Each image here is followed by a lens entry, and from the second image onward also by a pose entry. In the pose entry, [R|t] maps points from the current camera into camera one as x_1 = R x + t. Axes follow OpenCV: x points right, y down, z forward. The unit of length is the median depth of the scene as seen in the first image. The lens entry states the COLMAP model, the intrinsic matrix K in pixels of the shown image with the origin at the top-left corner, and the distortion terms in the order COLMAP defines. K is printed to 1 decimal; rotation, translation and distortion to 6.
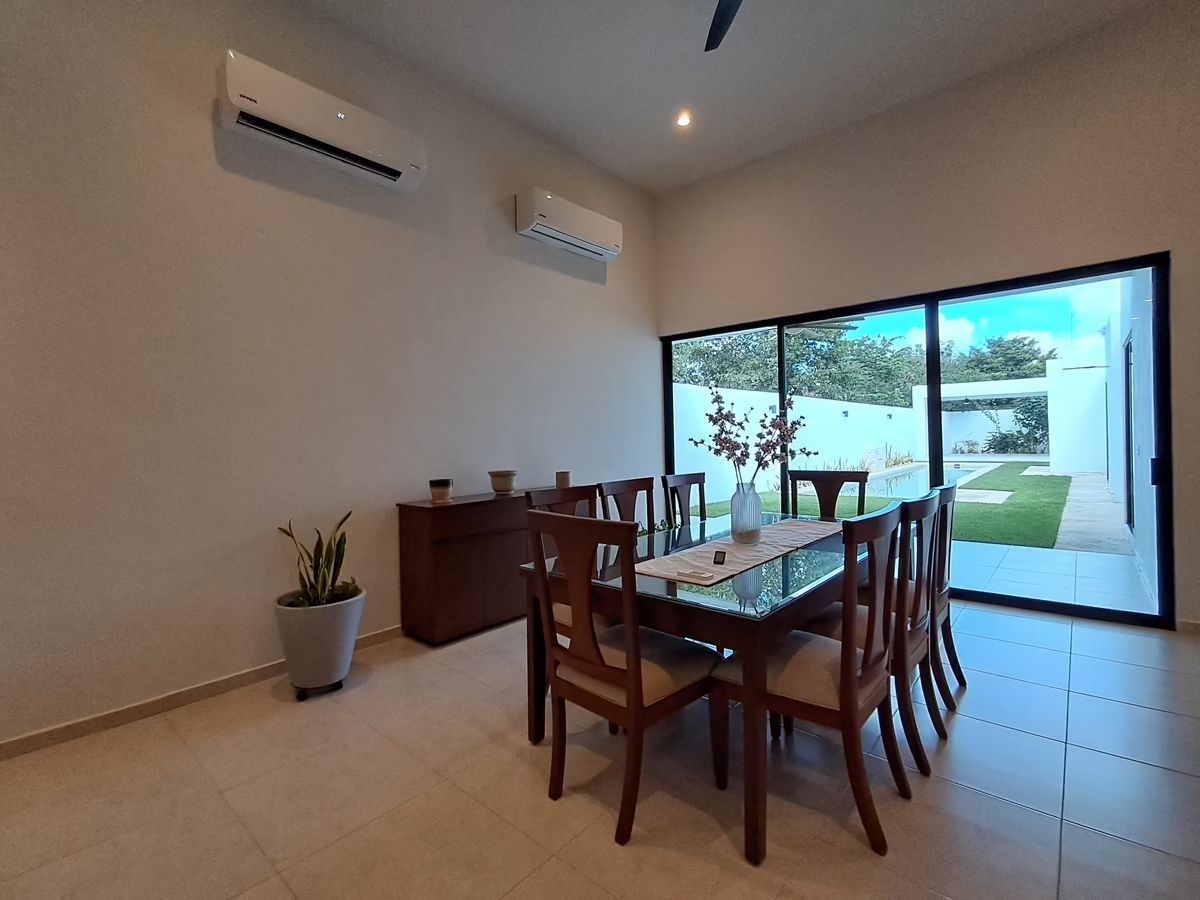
lens RADIAL K [[552.3, 0, 581.1], [0, 552.3, 439.5], [0, 0, 1]] dist [0.002320, 0.000009]
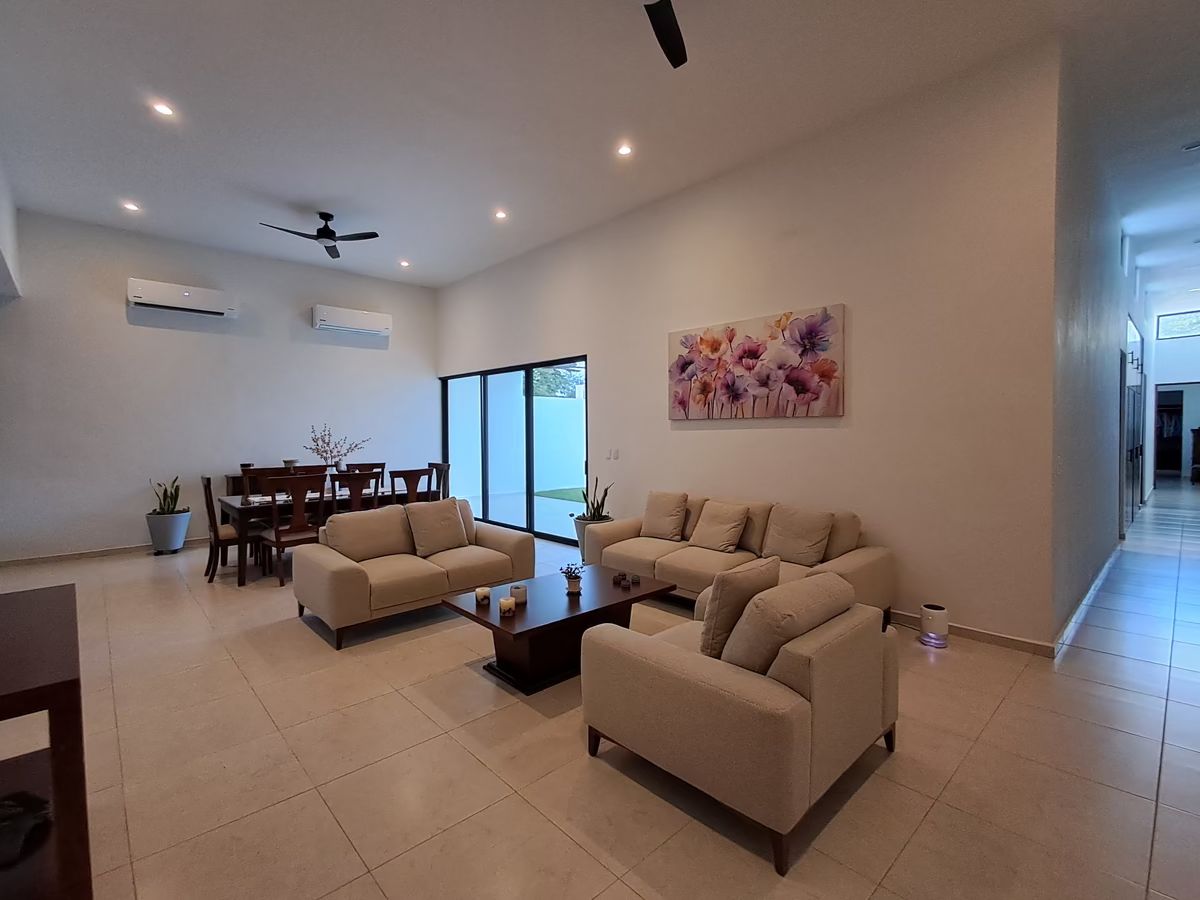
lens RADIAL K [[552.3, 0, 591.9], [0, 552.3, 434.0], [0, 0, 1]] dist [0.002320, 0.000009]
pose [[0.993749, 0.020344, -0.109773, 1.218085], [-0.019068, 0.999738, 0.012659, -0.081292], [0.110002, -0.010487, 0.993876, -0.865057]]
